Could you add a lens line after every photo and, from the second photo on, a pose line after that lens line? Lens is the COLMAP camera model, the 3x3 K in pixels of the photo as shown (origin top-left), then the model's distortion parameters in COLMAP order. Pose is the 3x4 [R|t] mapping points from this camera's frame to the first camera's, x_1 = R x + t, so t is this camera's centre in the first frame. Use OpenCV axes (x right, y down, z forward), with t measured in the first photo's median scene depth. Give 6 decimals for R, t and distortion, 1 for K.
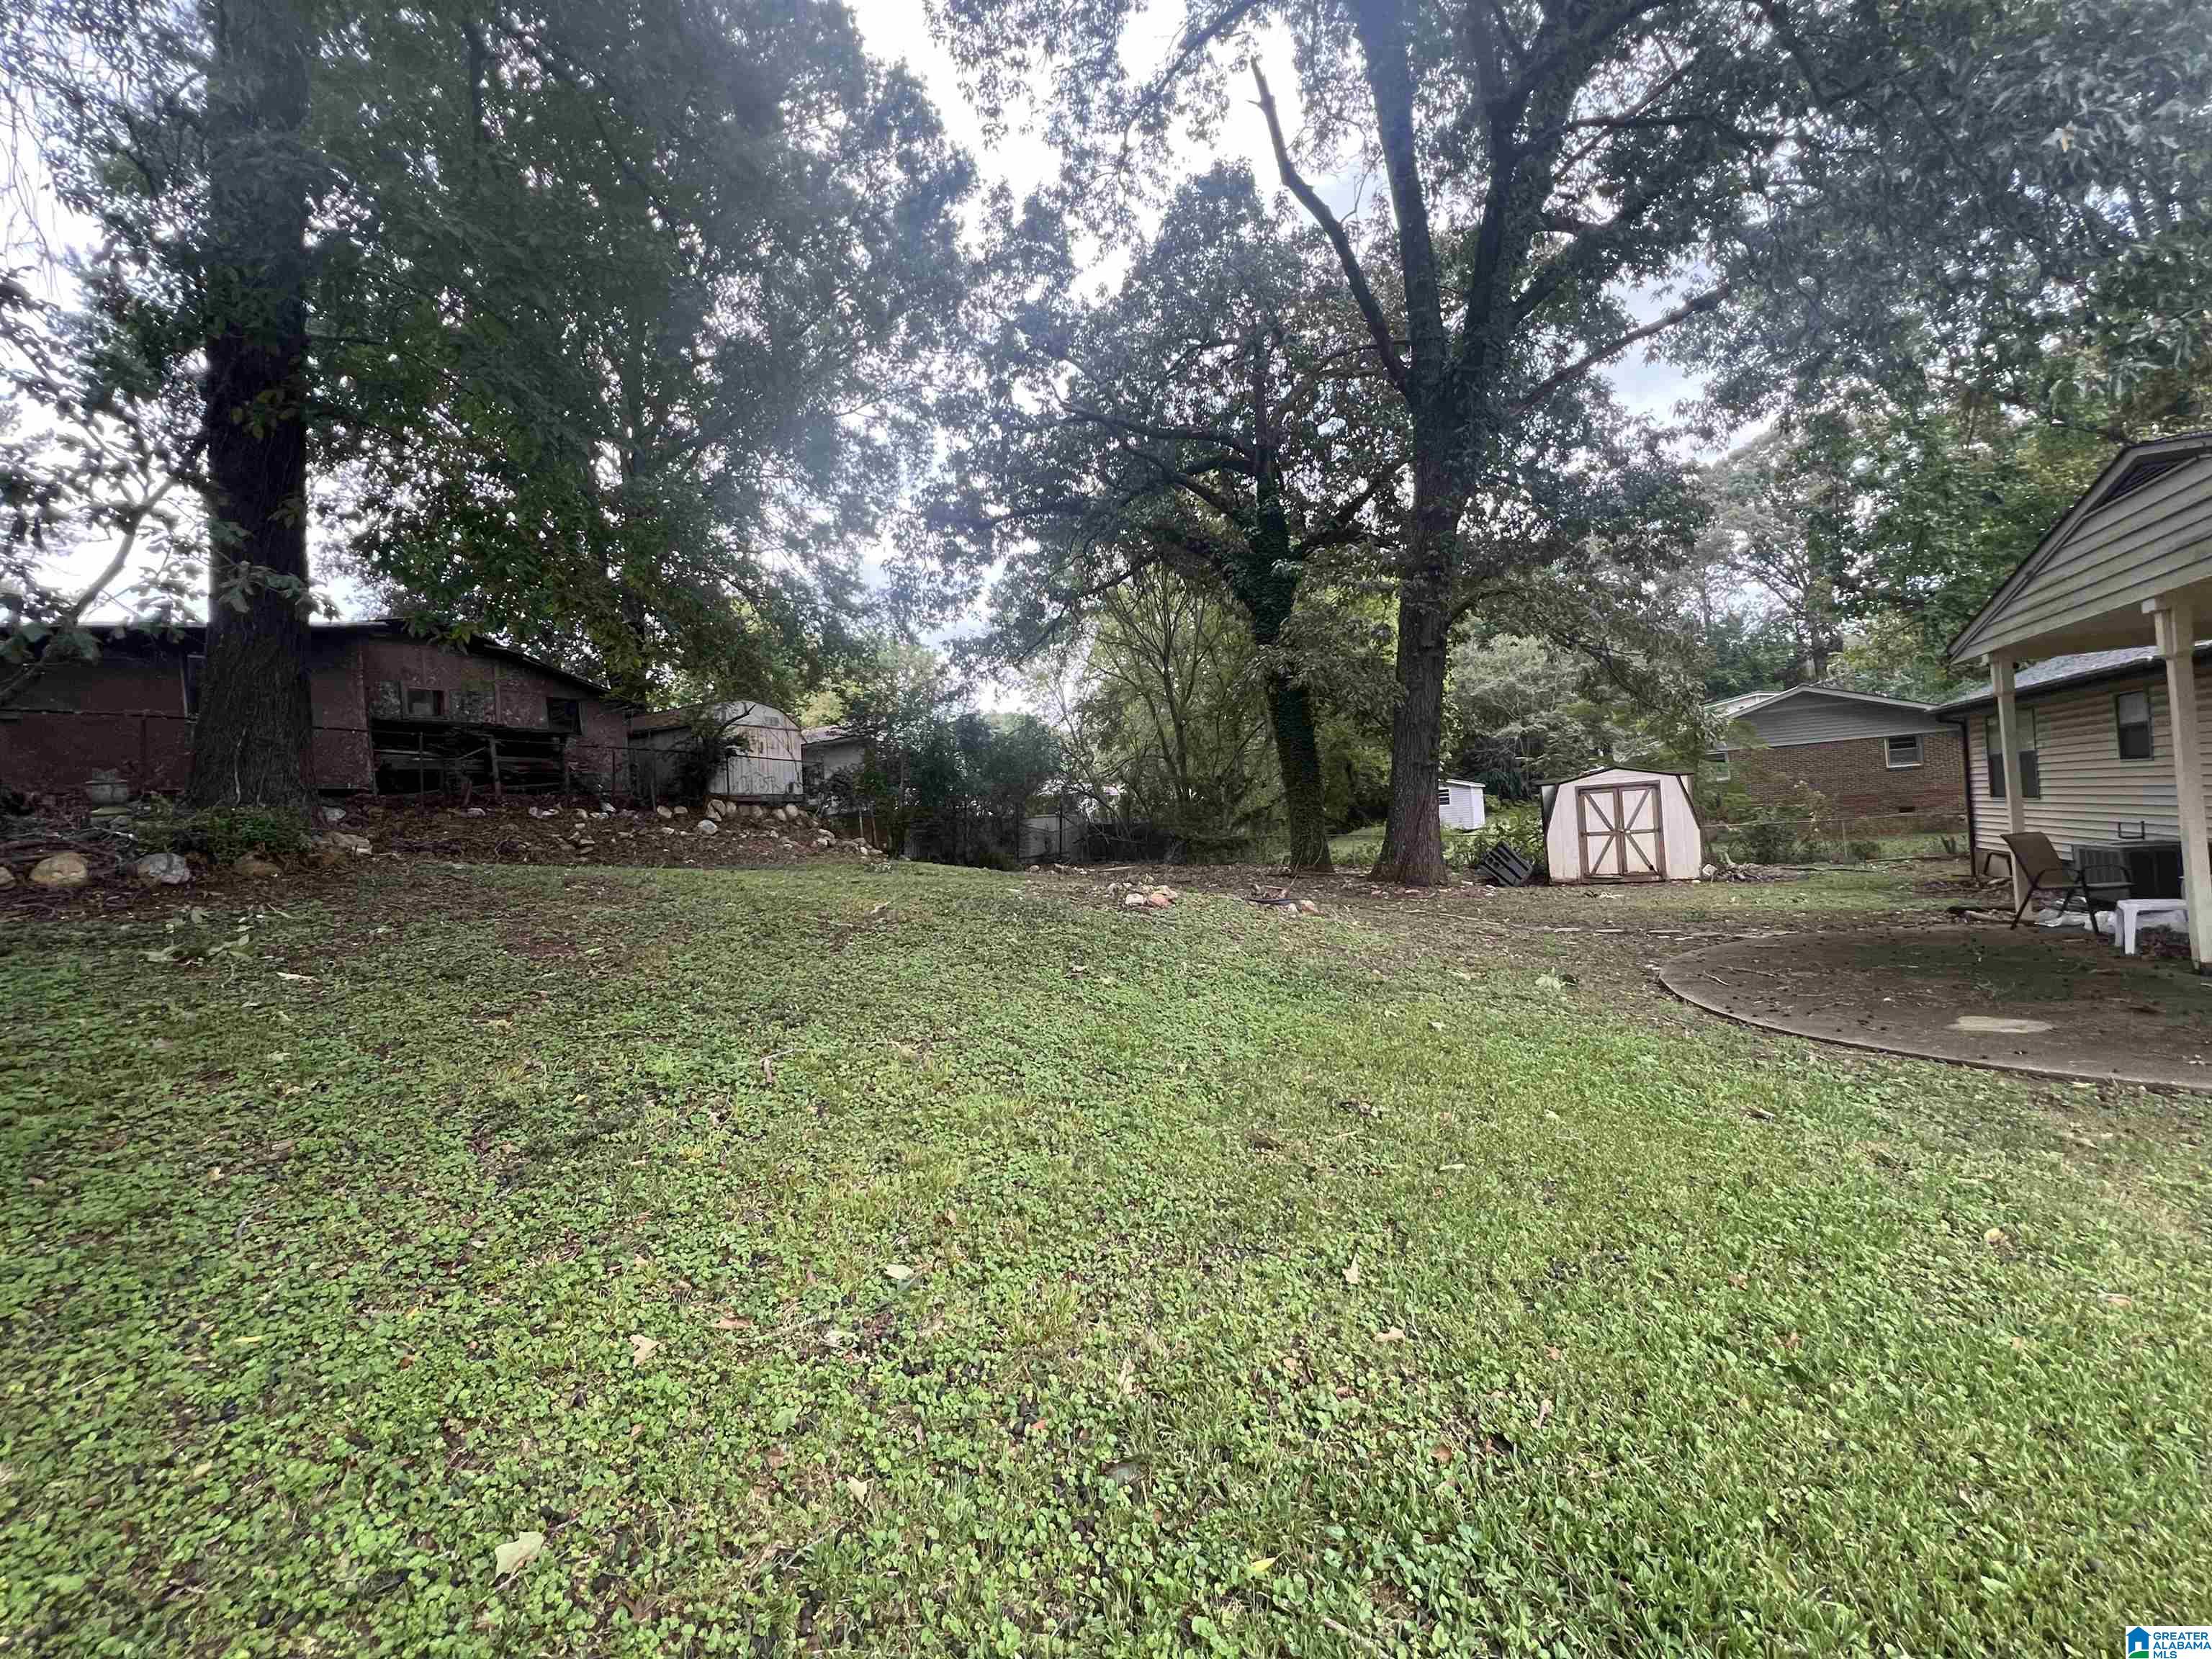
lens RADIAL K [[891.5, 0, 1102.1], [0, 891.5, 824.0], [0, 0, 1]] dist [0.000281, -0.000015]
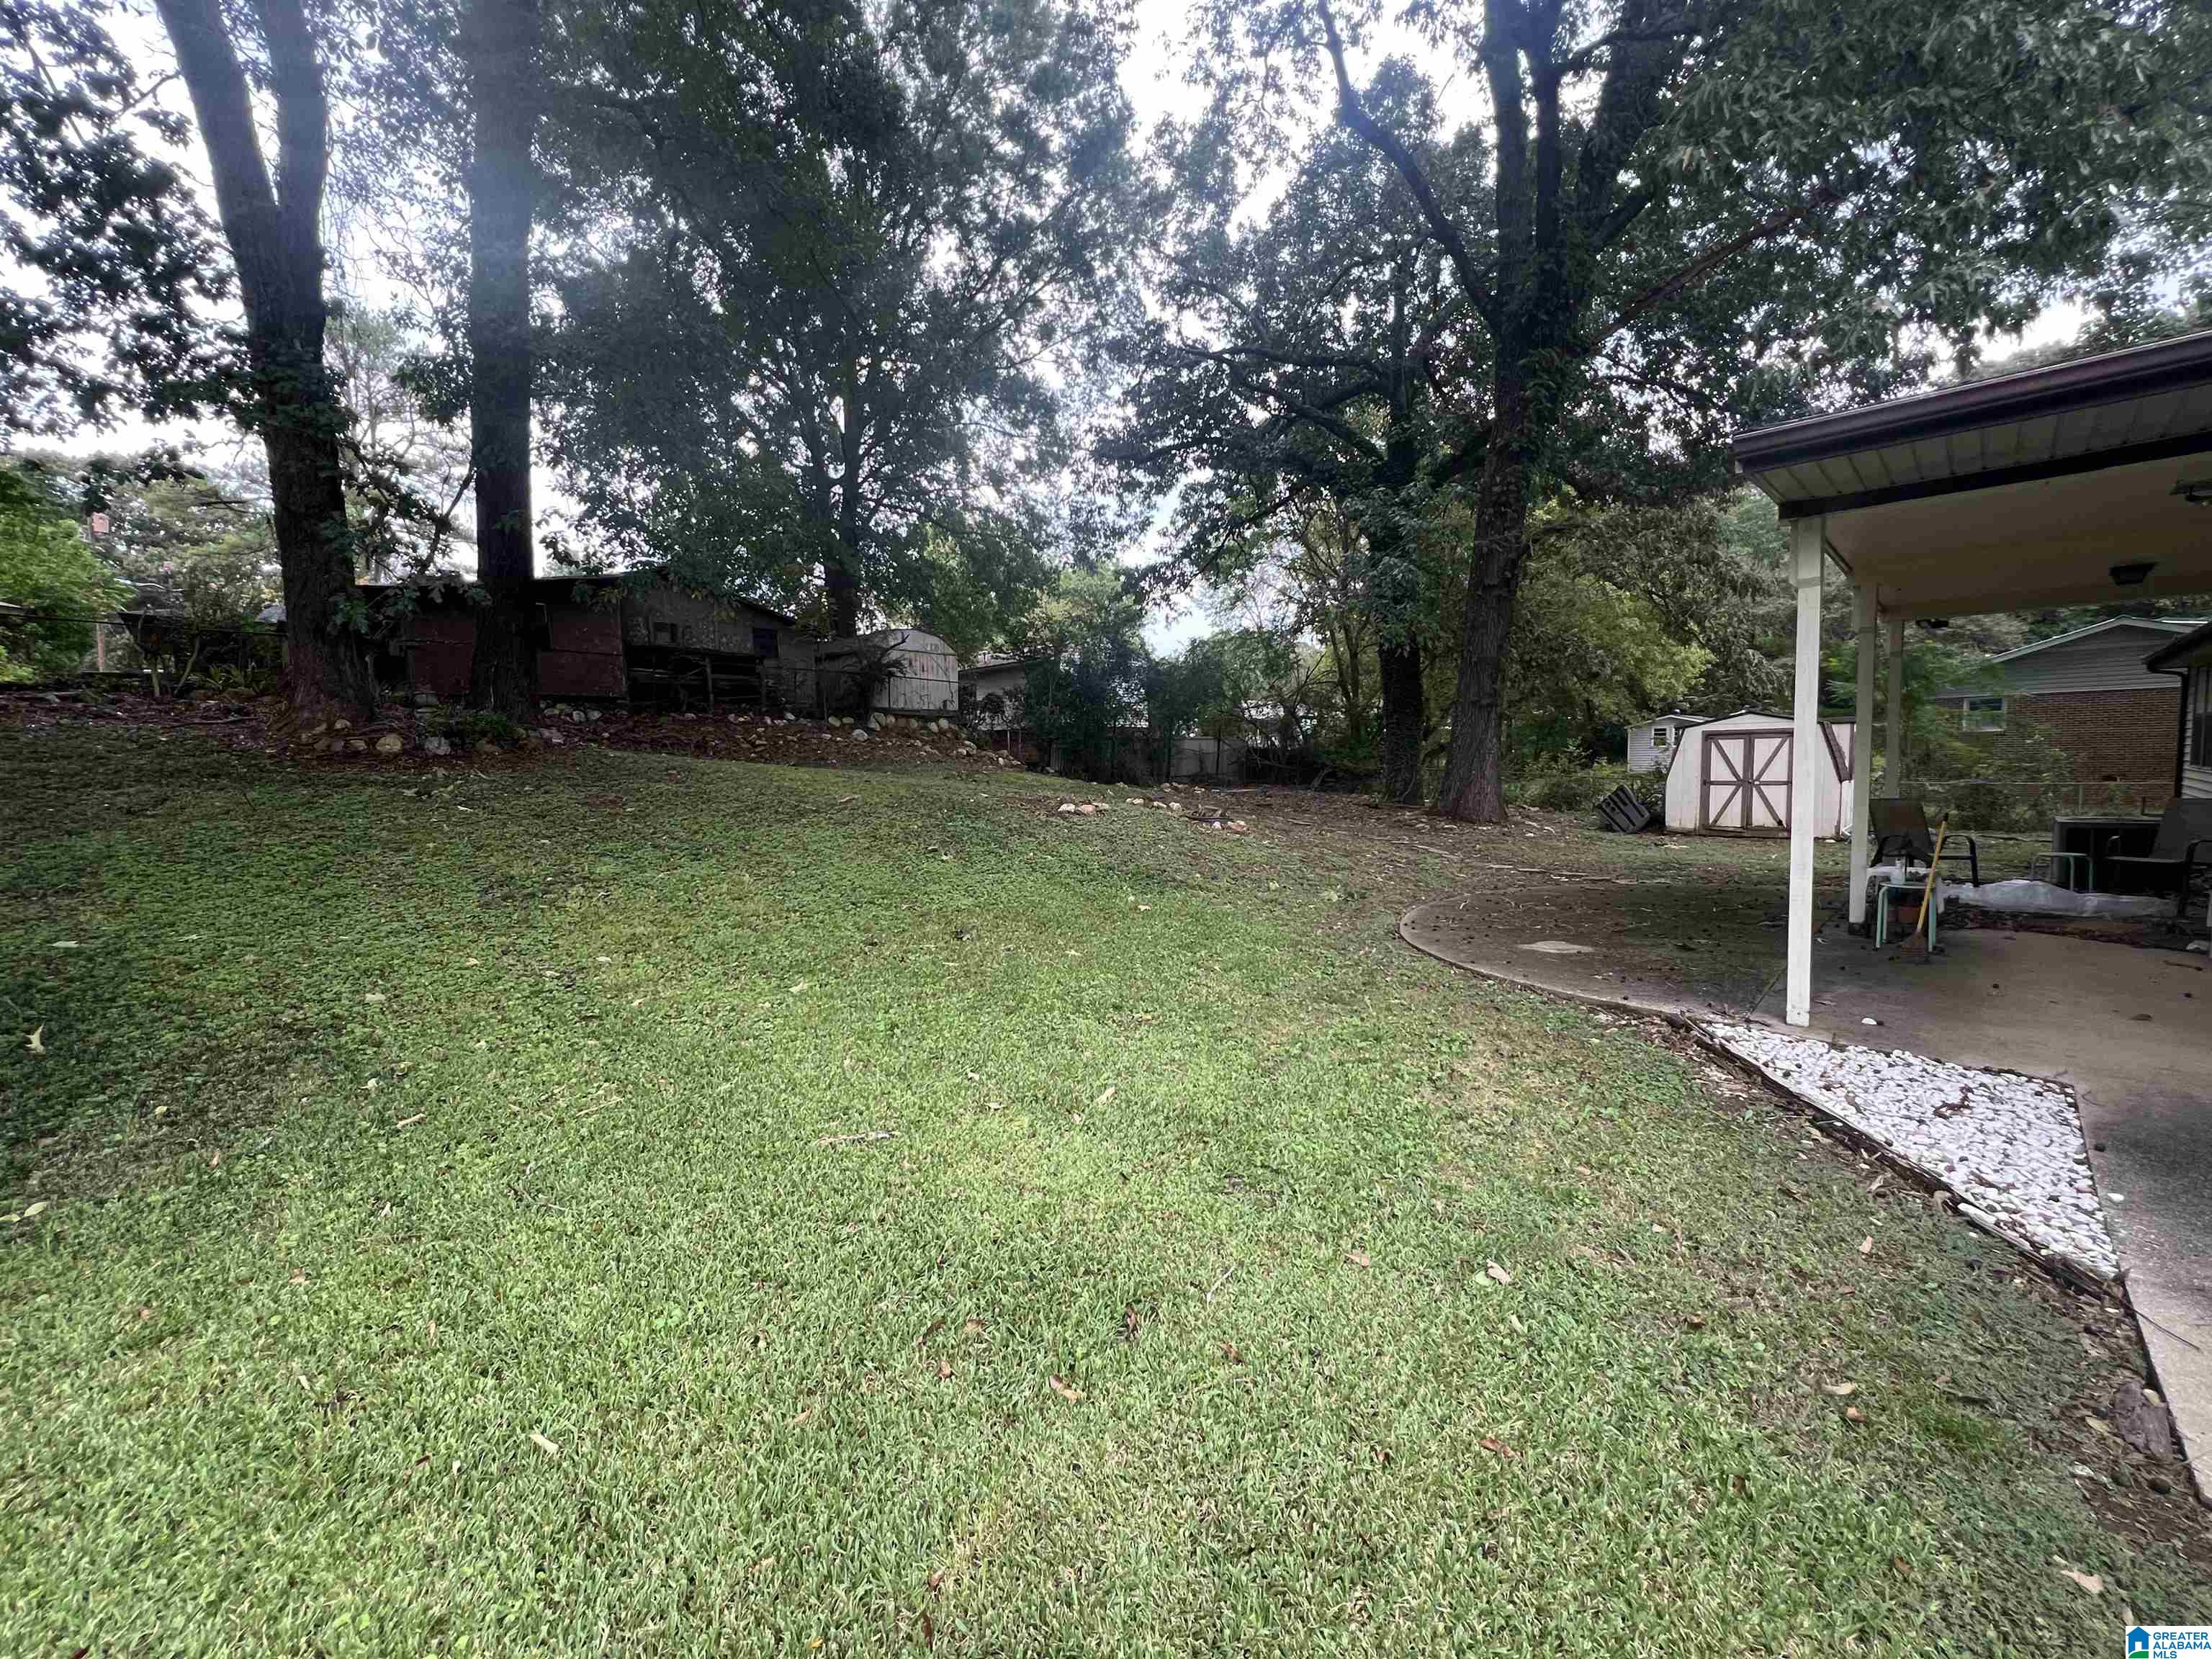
lens RADIAL K [[891.5, 0, 1104.1], [0, 891.5, 828.4], [0, 0, 1]] dist [0.000281, -0.000015]
pose [[0.957276, 0.072430, -0.279958, 0.177979], [-0.045391, 0.993759, 0.101895, -0.006781], [0.285591, -0.084834, 0.954589, -0.075187]]
